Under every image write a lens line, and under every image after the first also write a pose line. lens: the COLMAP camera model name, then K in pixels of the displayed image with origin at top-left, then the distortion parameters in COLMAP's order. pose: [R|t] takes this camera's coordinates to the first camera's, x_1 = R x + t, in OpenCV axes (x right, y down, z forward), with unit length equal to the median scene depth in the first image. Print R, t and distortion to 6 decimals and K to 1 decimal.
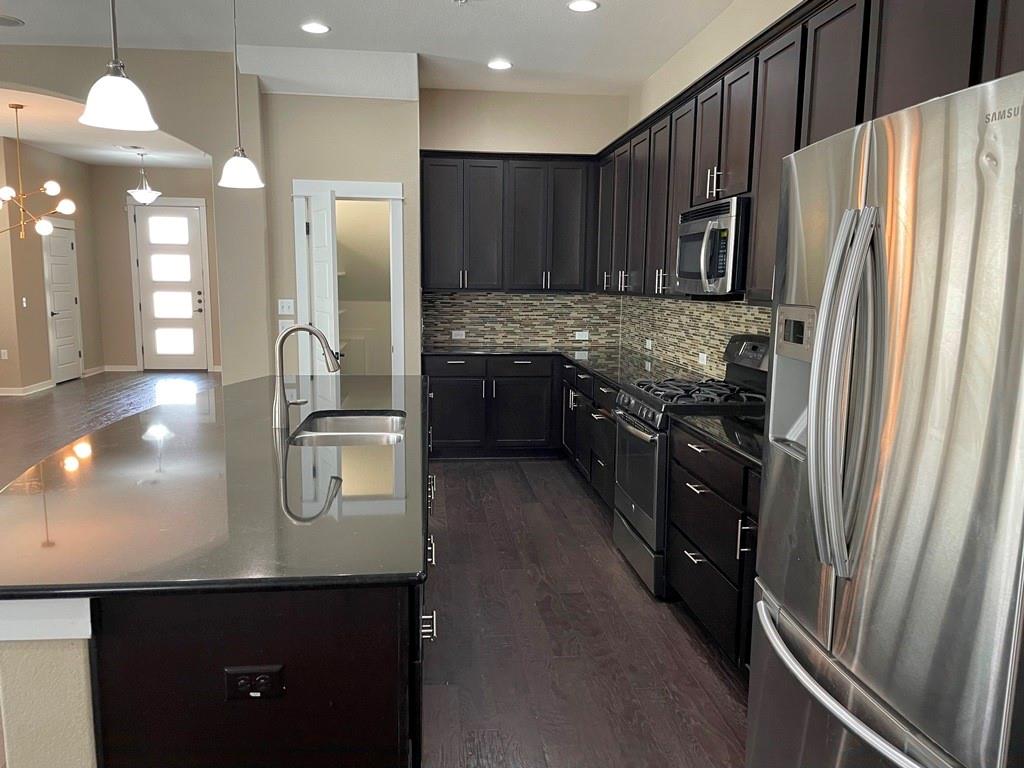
lens RADIAL K [[765.4, 0, 513.6], [0, 765.4, 385.7], [0, 0, 1]] dist [0.087062, -0.123105]
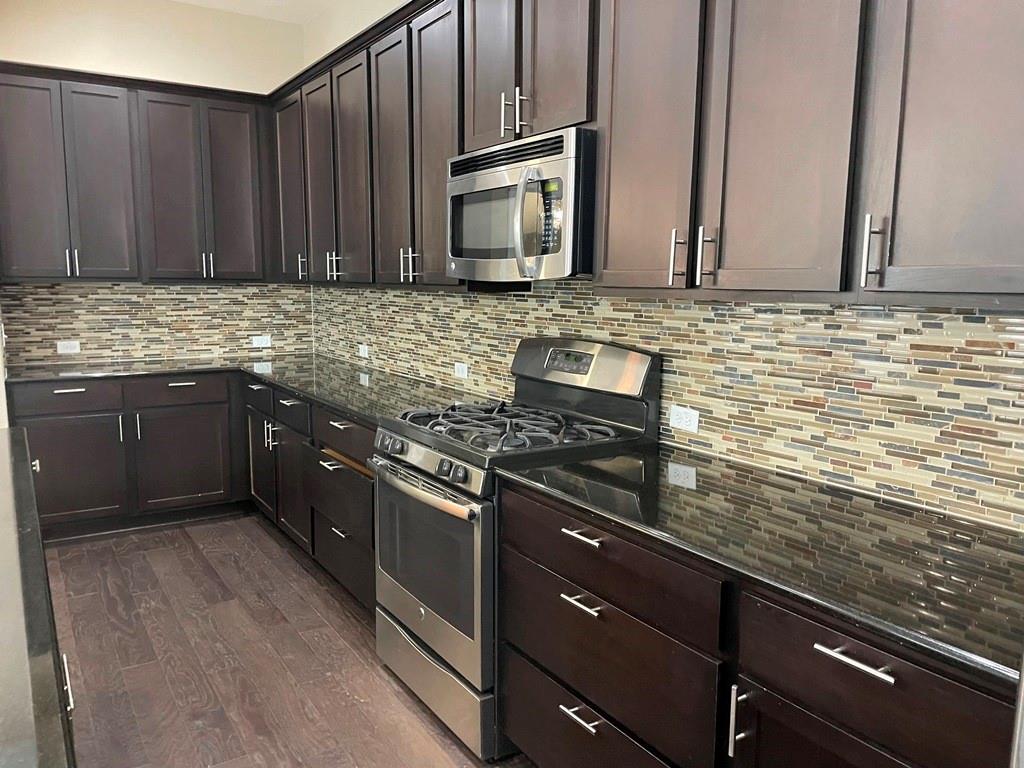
lens RADIAL K [[765.4, 0, 513.6], [0, 765.4, 385.7], [0, 0, 1]] dist [0.087062, -0.123105]
pose [[0.892637, -0.062730, 0.446390, -0.034353], [0.060584, 0.997980, 0.019096, -0.025425], [-0.446686, 0.009999, 0.894635, 0.254417]]
